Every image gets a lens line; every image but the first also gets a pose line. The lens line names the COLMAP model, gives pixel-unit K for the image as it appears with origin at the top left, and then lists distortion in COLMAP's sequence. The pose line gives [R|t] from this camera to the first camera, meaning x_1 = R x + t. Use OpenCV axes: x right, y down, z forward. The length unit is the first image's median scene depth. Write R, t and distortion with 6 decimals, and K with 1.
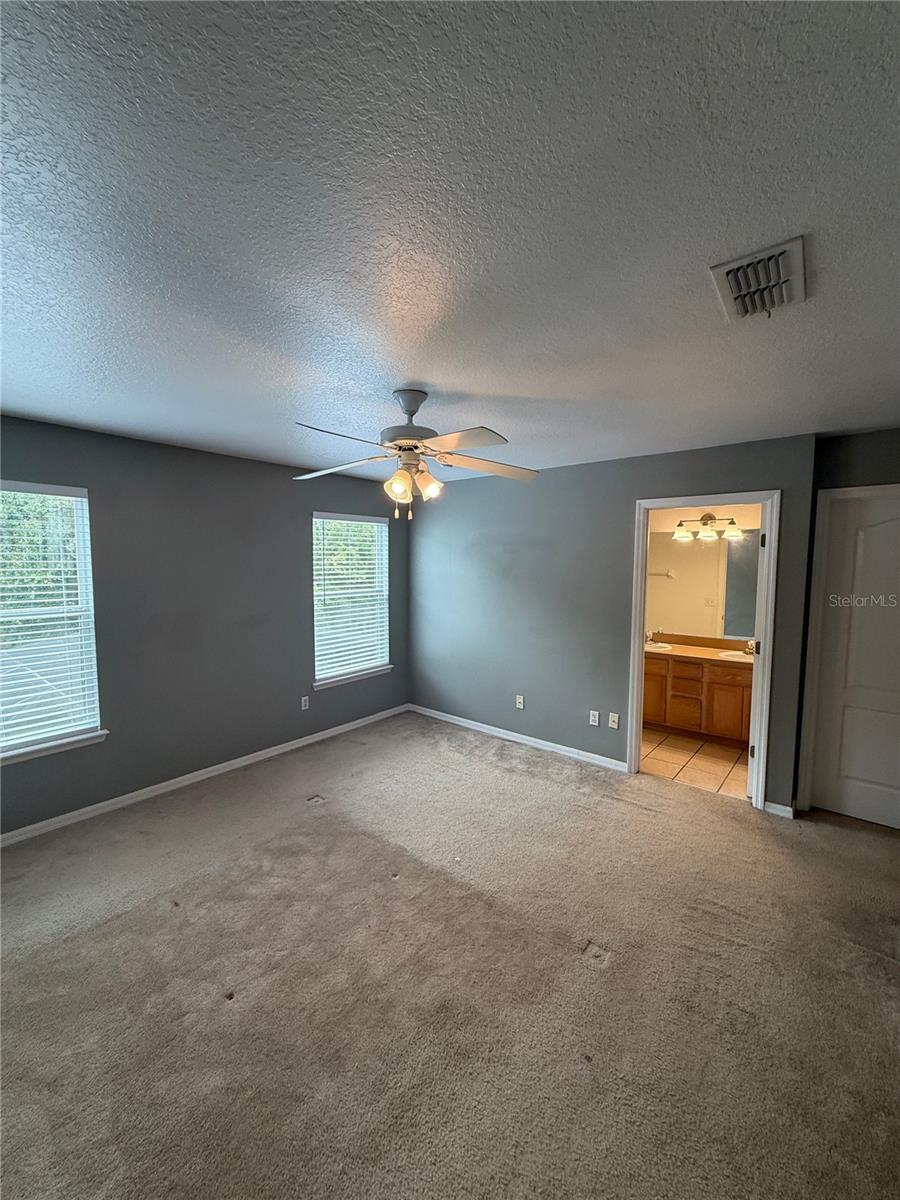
lens RADIAL K [[478.4, 0, 448.6], [0, 478.4, 598.6], [0, 0, 1]] dist [0.000357, -0.000163]
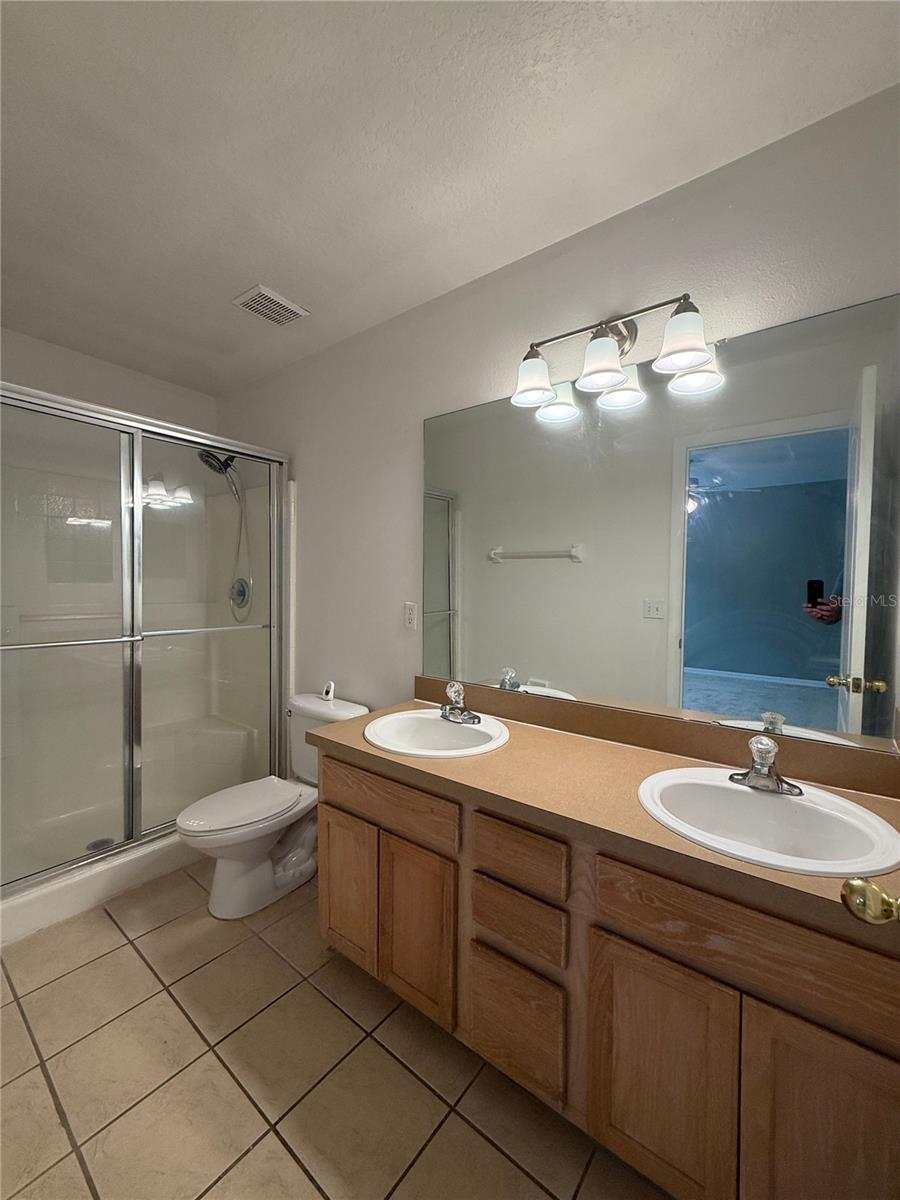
lens RADIAL K [[478.4, 0, 448.6], [0, 478.4, 598.6], [0, 0, 1]] dist [0.000357, -0.000163]
pose [[0.999128, 0.010261, 0.040475, 0.437453], [-0.008401, 0.998914, -0.045838, 0.026707], [-0.040901, 0.045458, 0.998129, 0.722278]]
